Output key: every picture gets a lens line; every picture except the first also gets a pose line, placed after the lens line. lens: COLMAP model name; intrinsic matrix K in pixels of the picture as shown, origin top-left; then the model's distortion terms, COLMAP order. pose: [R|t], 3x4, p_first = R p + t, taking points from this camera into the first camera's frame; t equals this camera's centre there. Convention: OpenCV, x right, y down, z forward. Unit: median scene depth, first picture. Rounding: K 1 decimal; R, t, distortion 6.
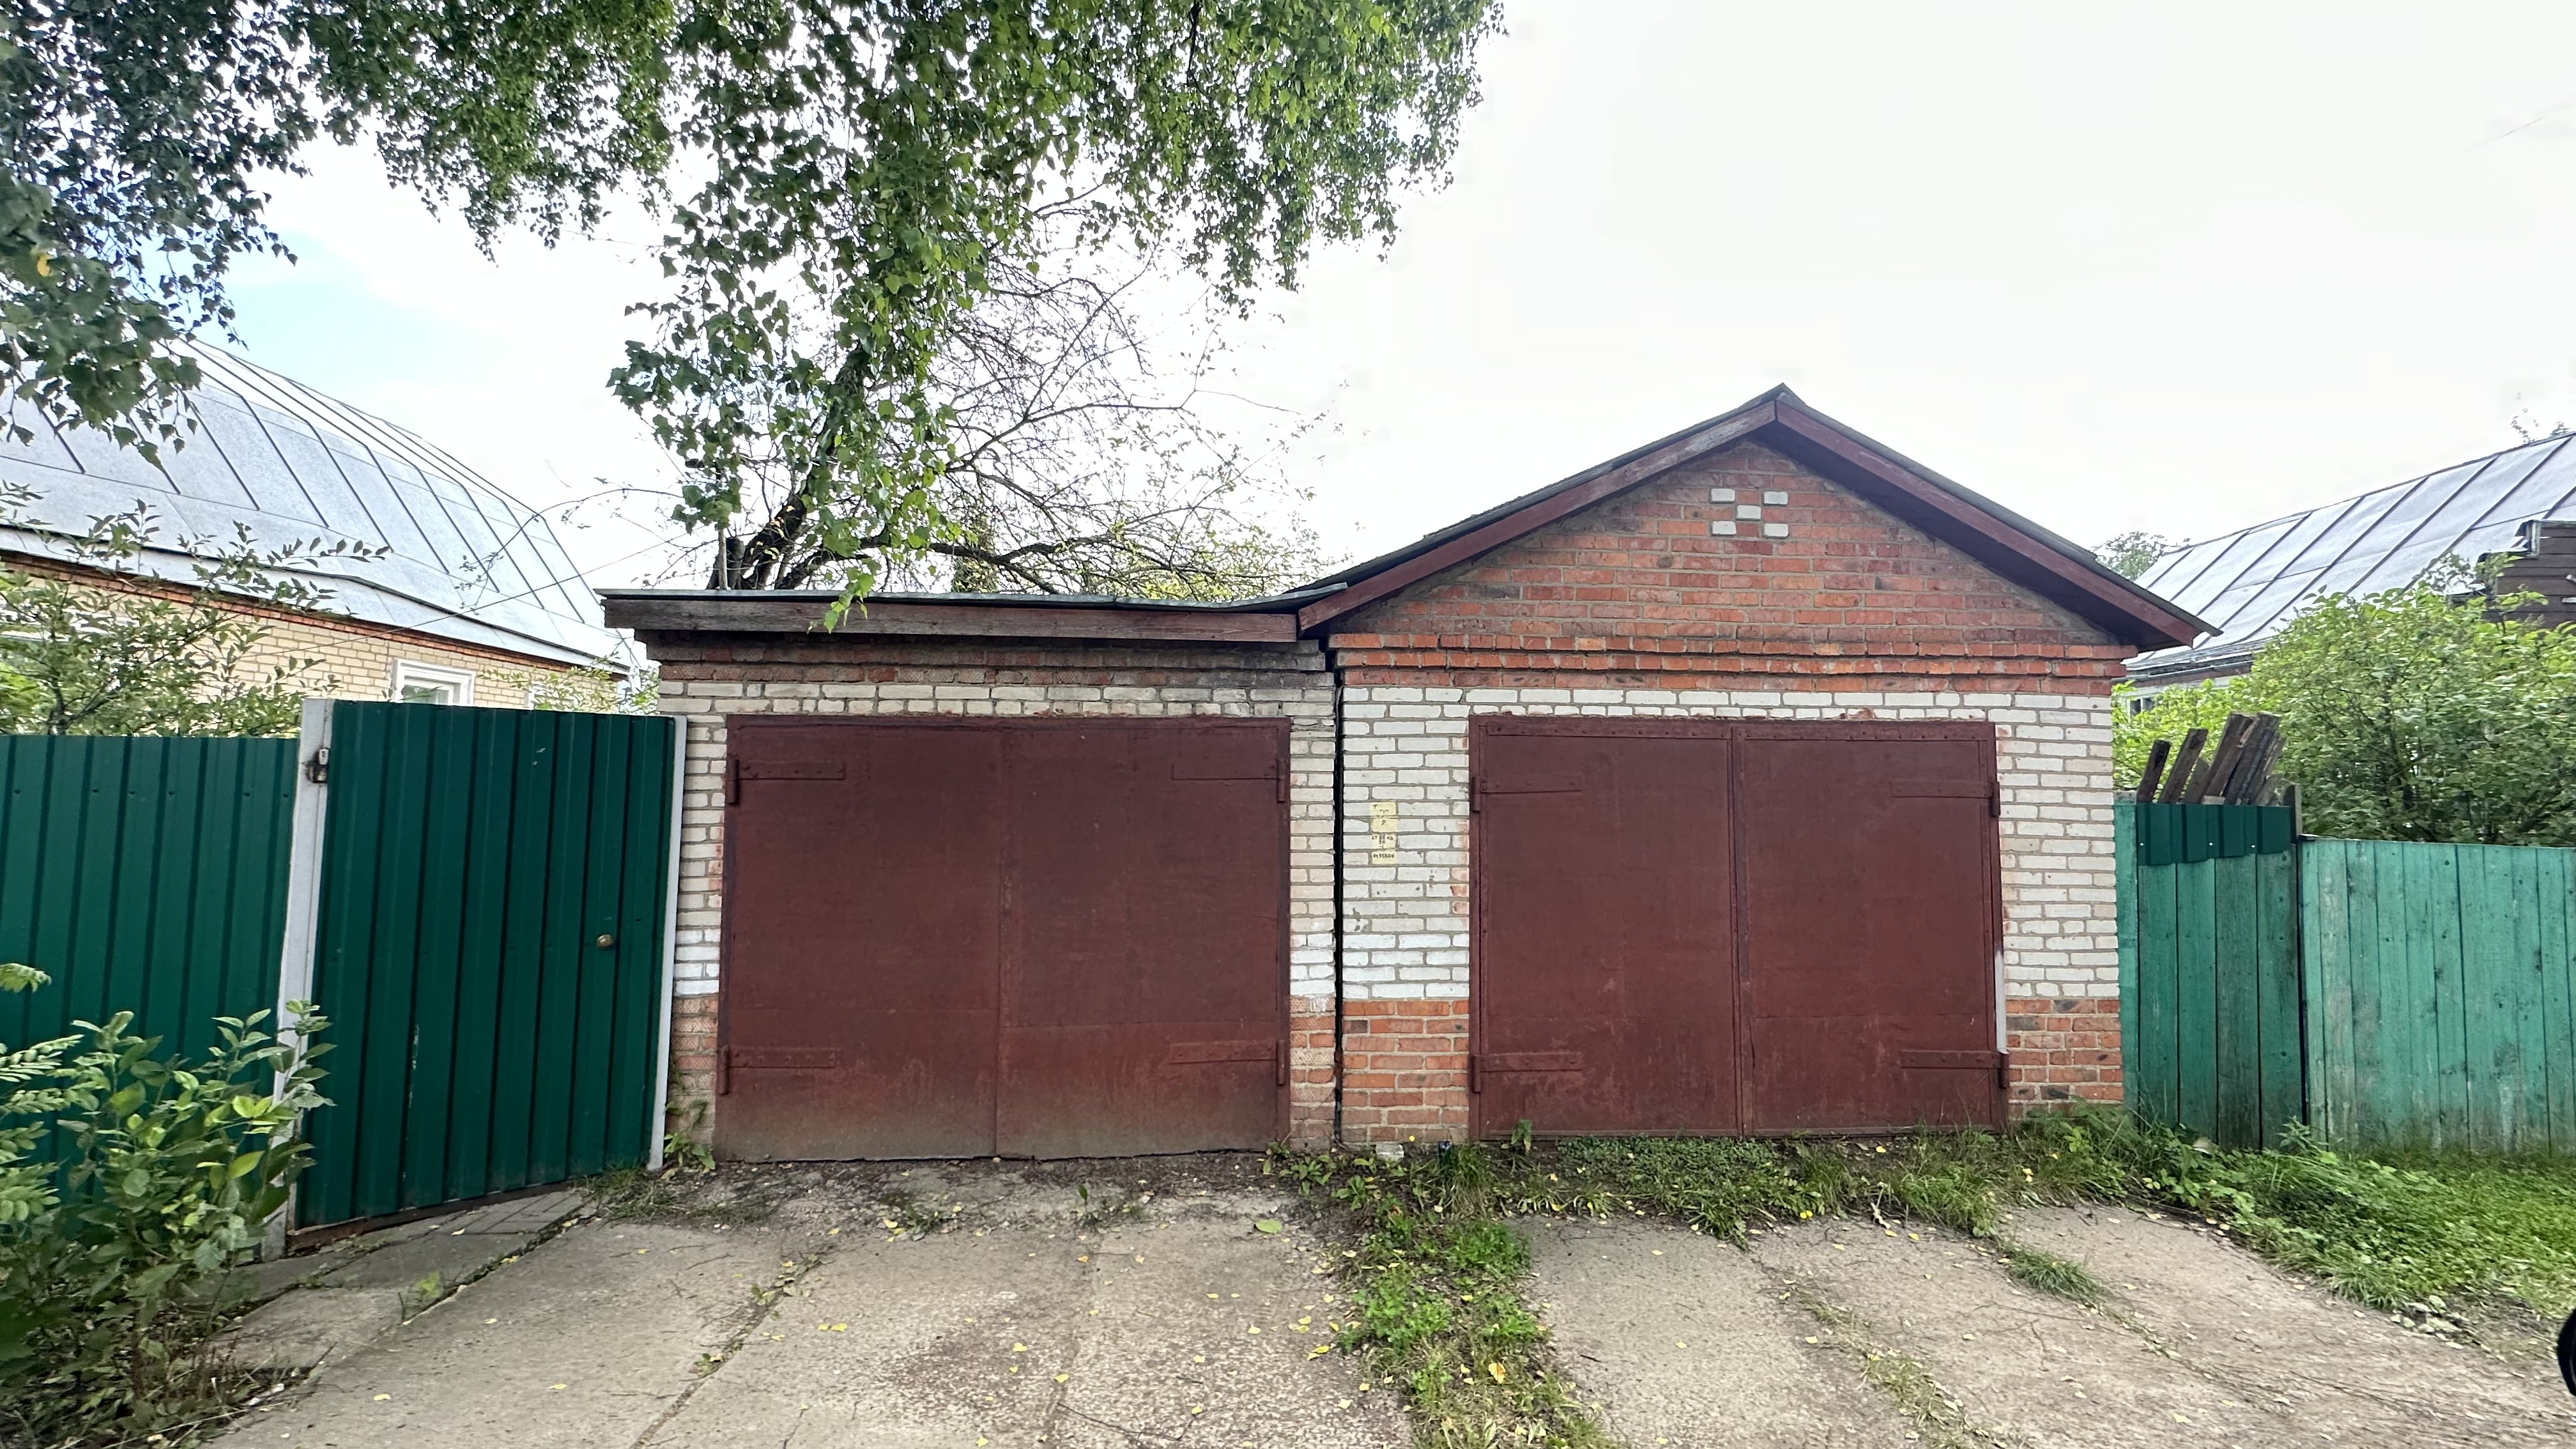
lens RADIAL K [[1039.2, 0, 1286.9], [0, 1039.2, 724.3], [0, 0, 1]] dist [-0.002362, -0.000197]
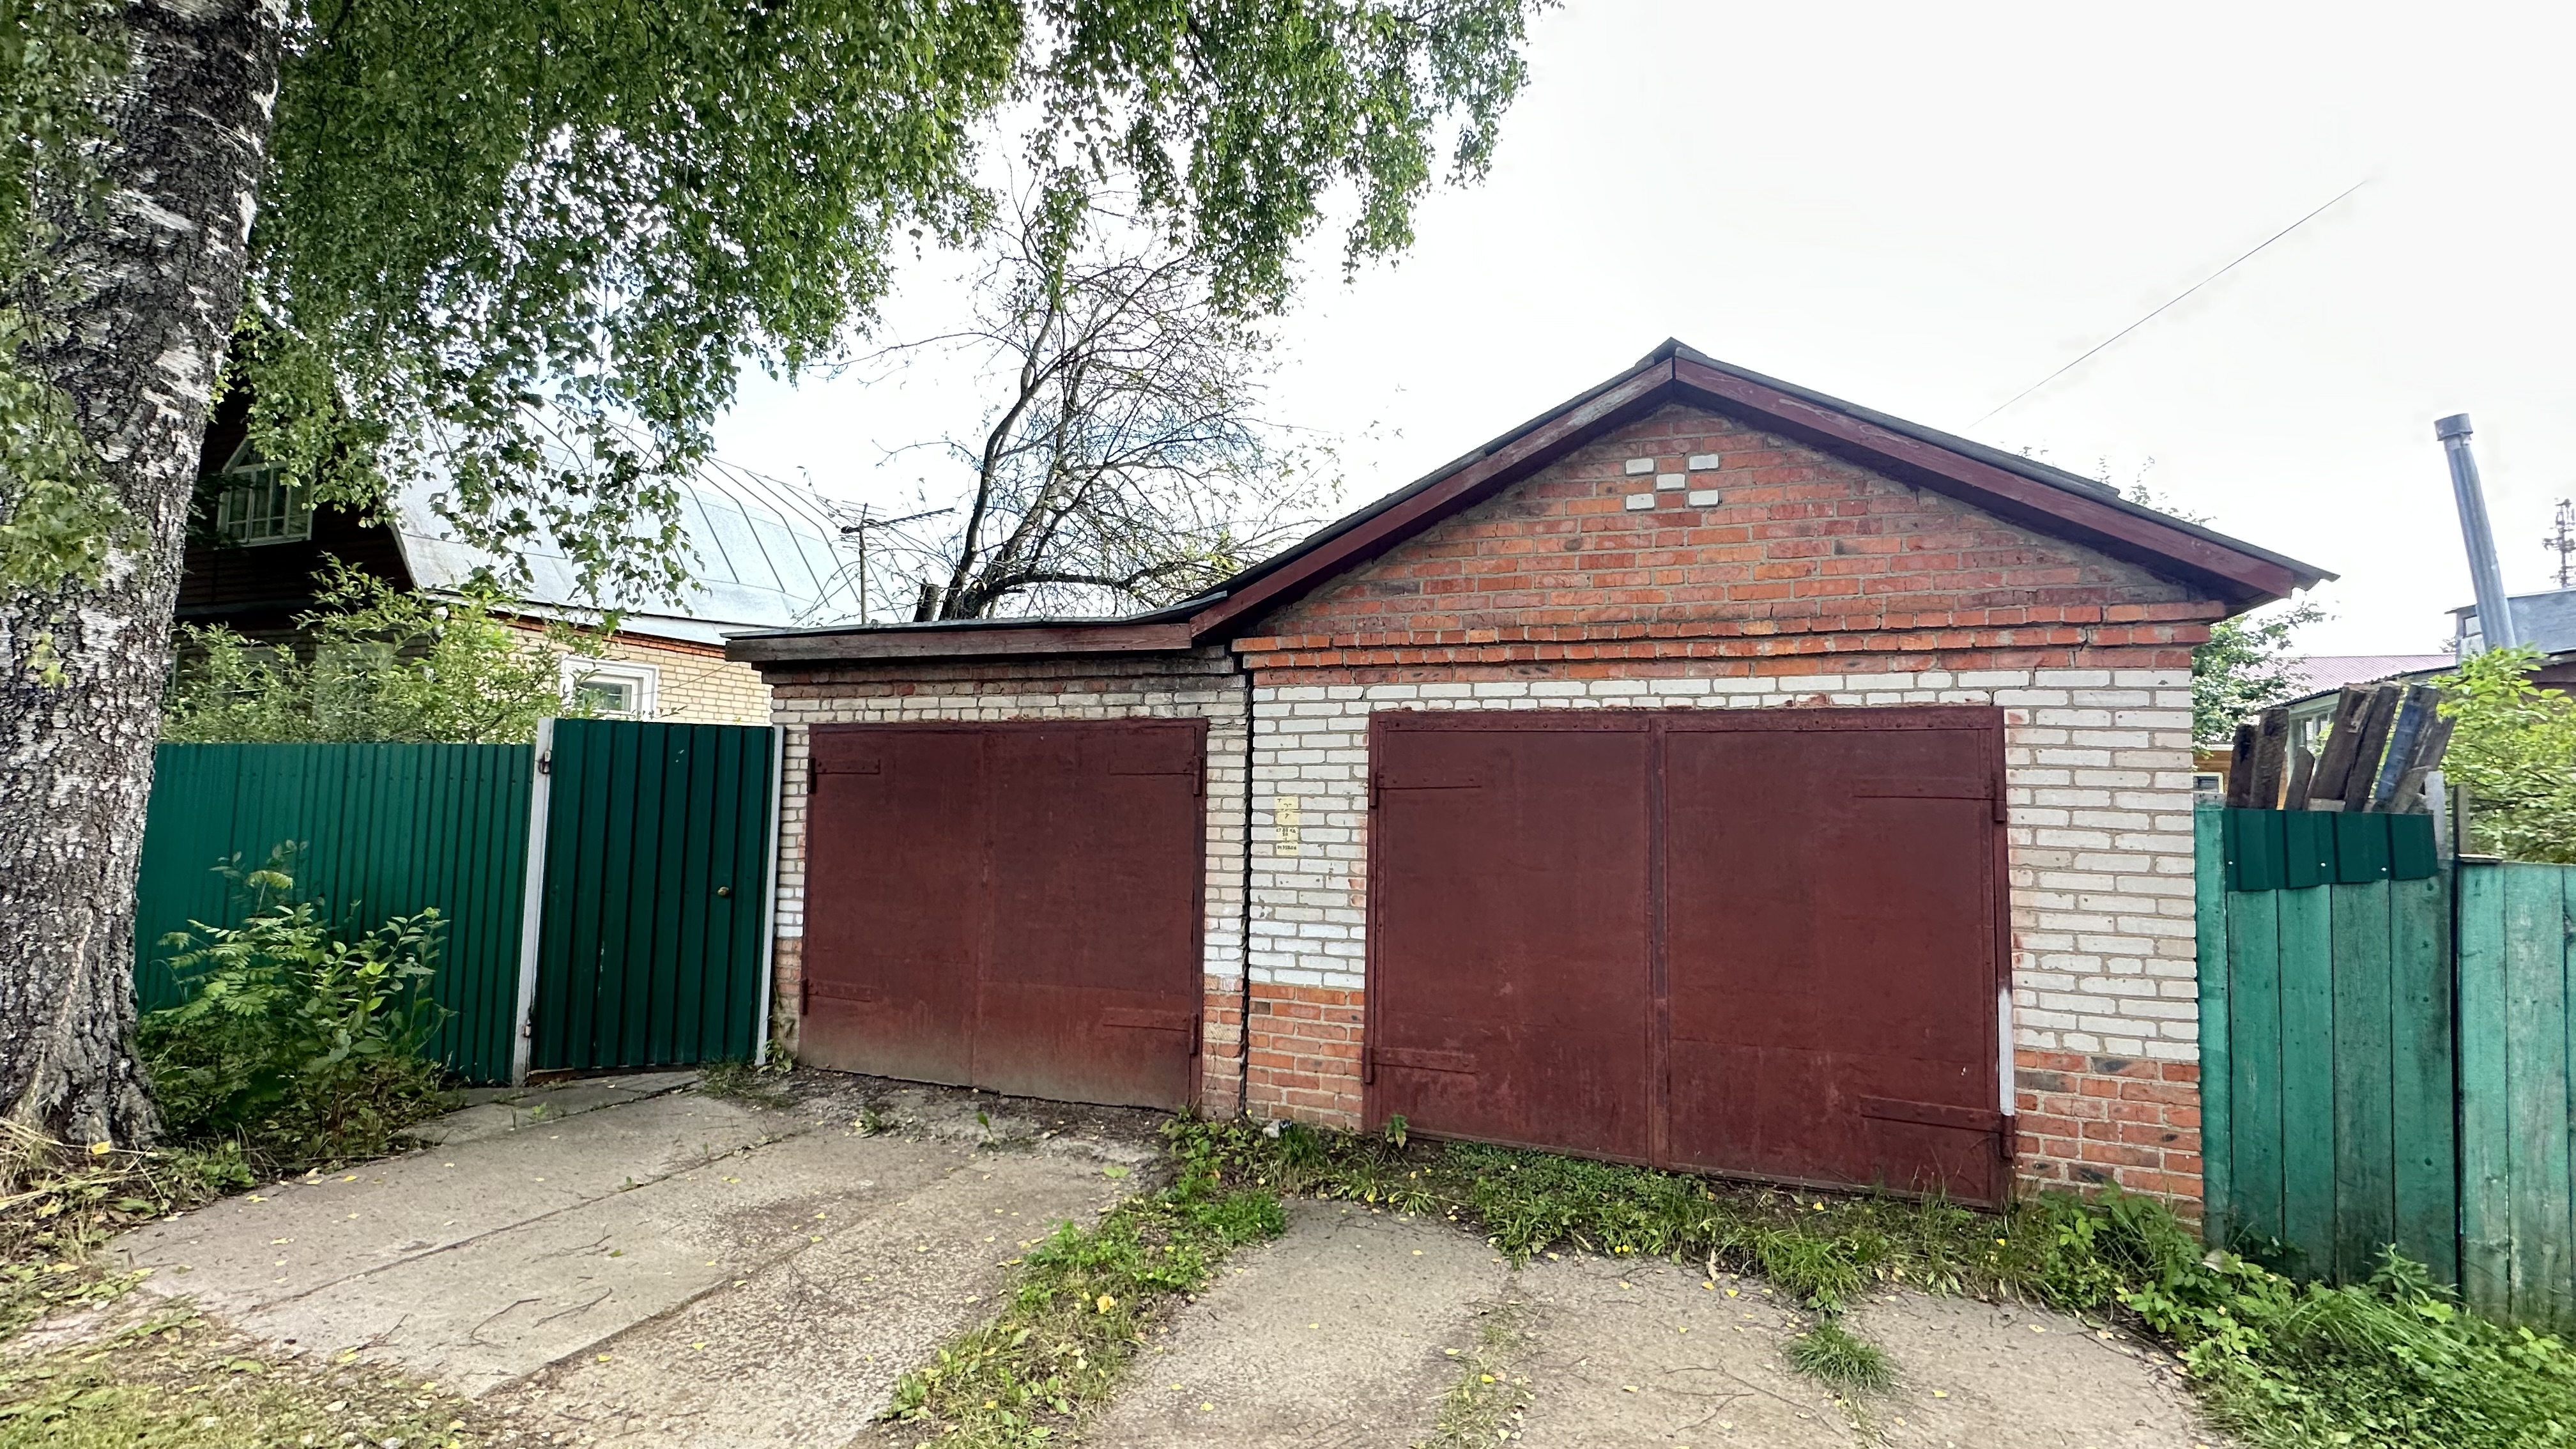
lens RADIAL K [[1039.2, 0, 1283.2], [0, 1039.2, 722.7], [0, 0, 1]] dist [-0.002362, -0.000197]
pose [[0.918700, -0.018036, -0.394544, 0.510721], [0.015078, 0.999830, -0.010595, 0.011694], [0.394668, 0.003785, 0.918816, 0.033924]]
